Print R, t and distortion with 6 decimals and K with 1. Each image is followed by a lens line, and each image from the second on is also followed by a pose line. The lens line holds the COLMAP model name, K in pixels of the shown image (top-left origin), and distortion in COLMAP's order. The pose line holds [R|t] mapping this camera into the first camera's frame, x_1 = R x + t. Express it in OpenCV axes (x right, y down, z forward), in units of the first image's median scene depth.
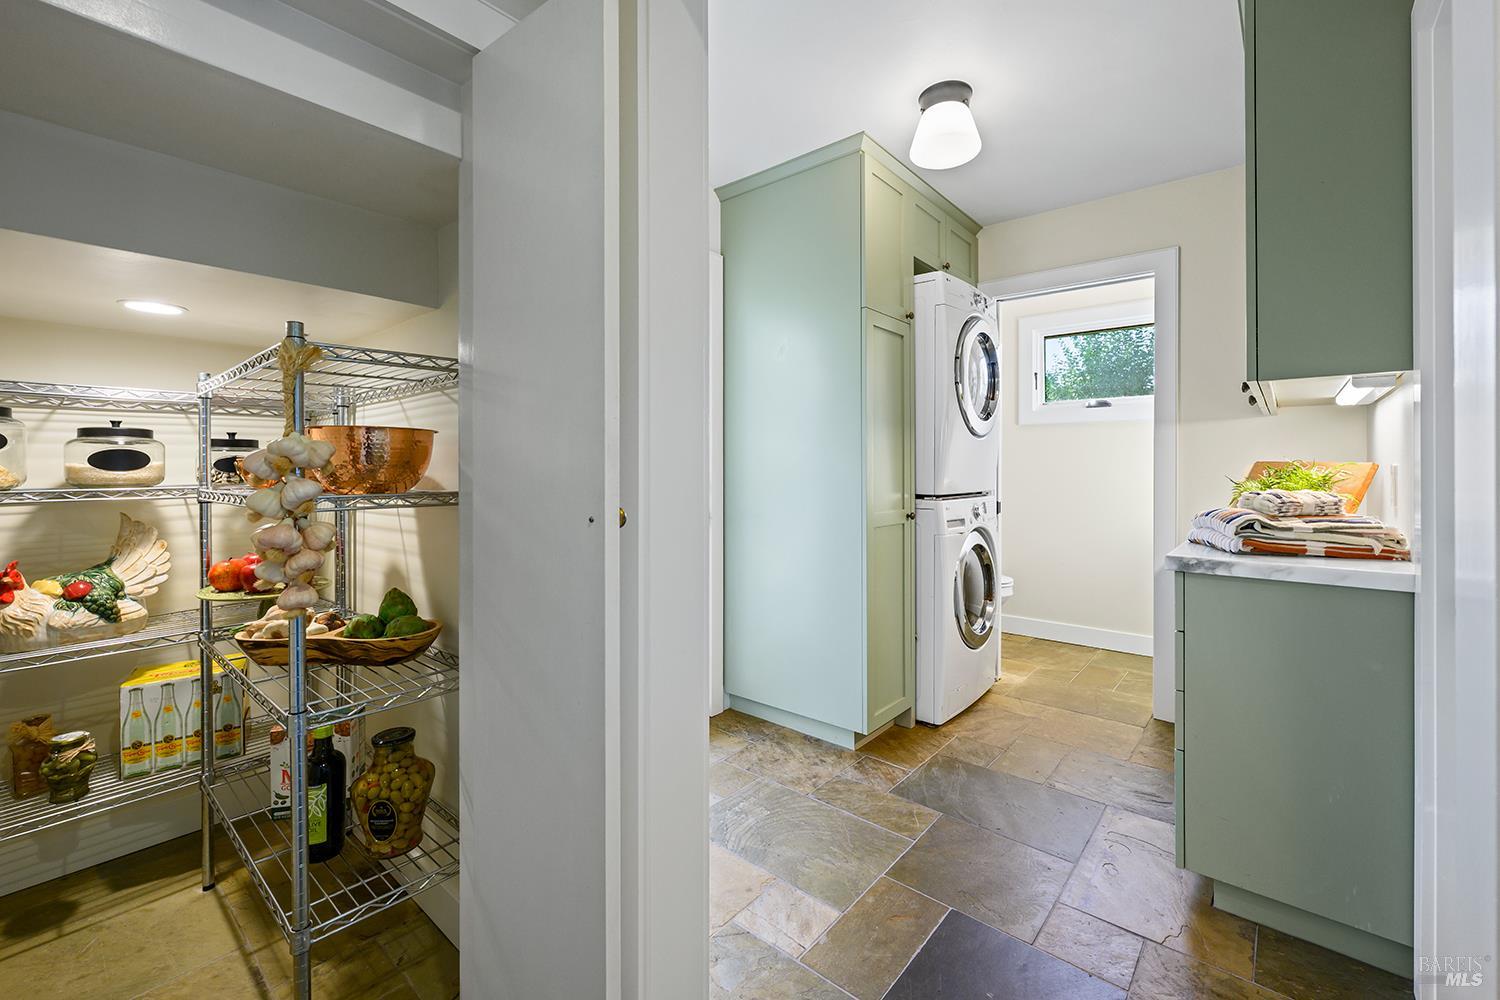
lens RADIAL K [[624.5, 0, 749.1], [0, 624.5, 468.8], [0, 0, 1]] dist [-0.000060, -0.000058]
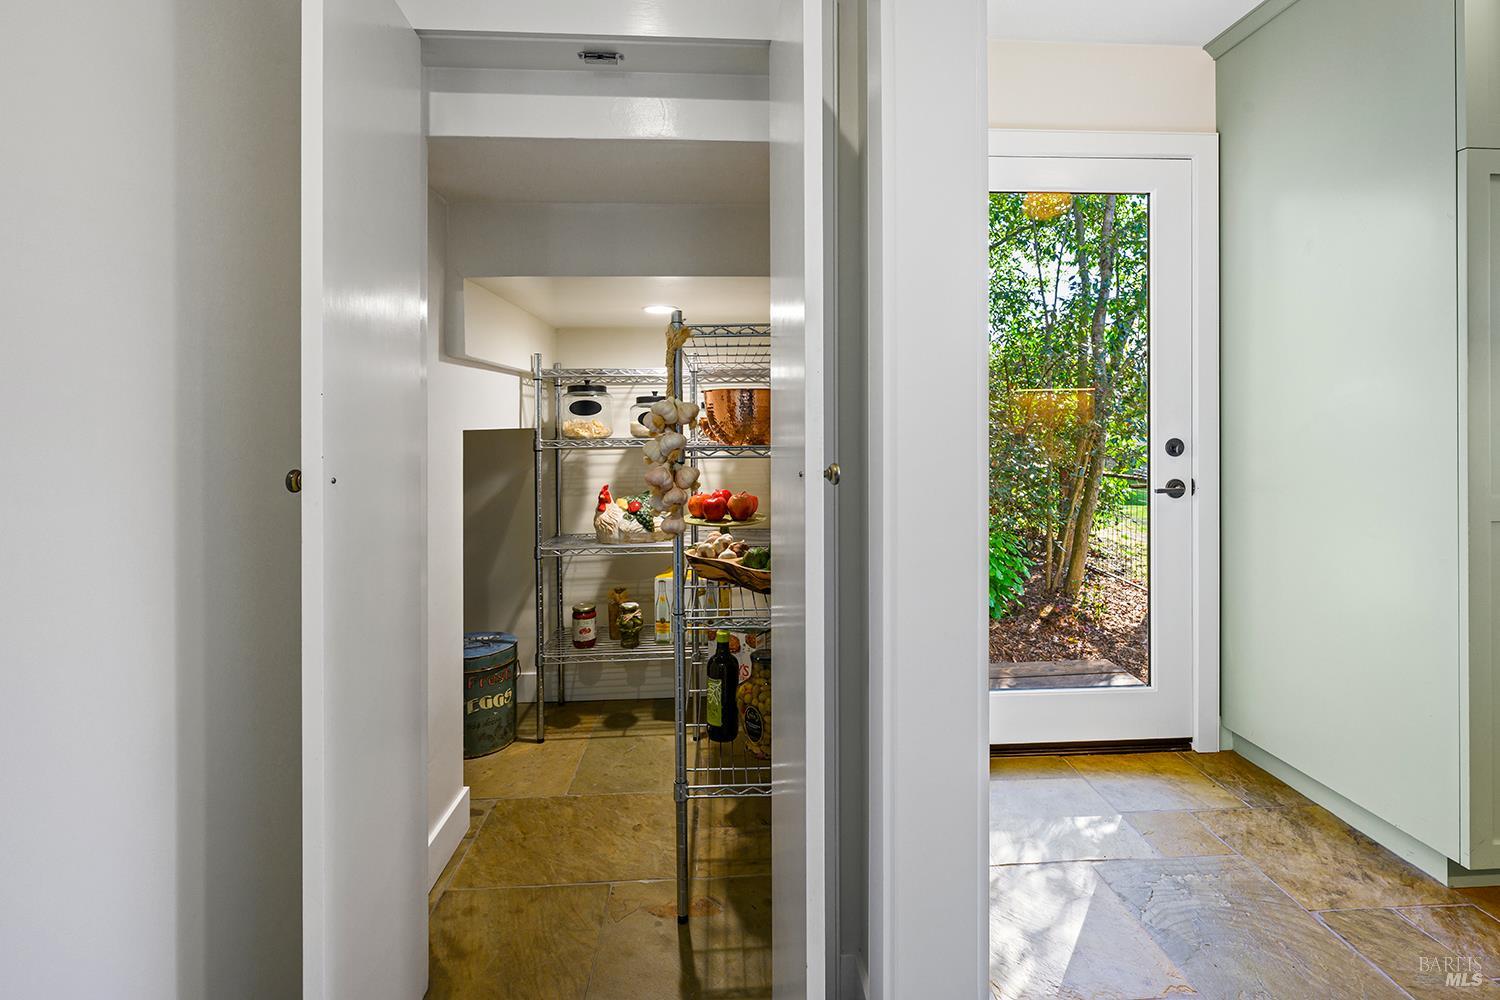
lens RADIAL K [[663.0, 0, 752.2], [0, 663.0, 427.8], [0, 0, 1]] dist [-0.000200, 0.000184]
pose [[0.696408, 0.000267, -0.717646, 0.228443], [0.004103, 0.999982, 0.004354, 0.000936], [0.717635, -0.005977, 0.696394, 0.102156]]
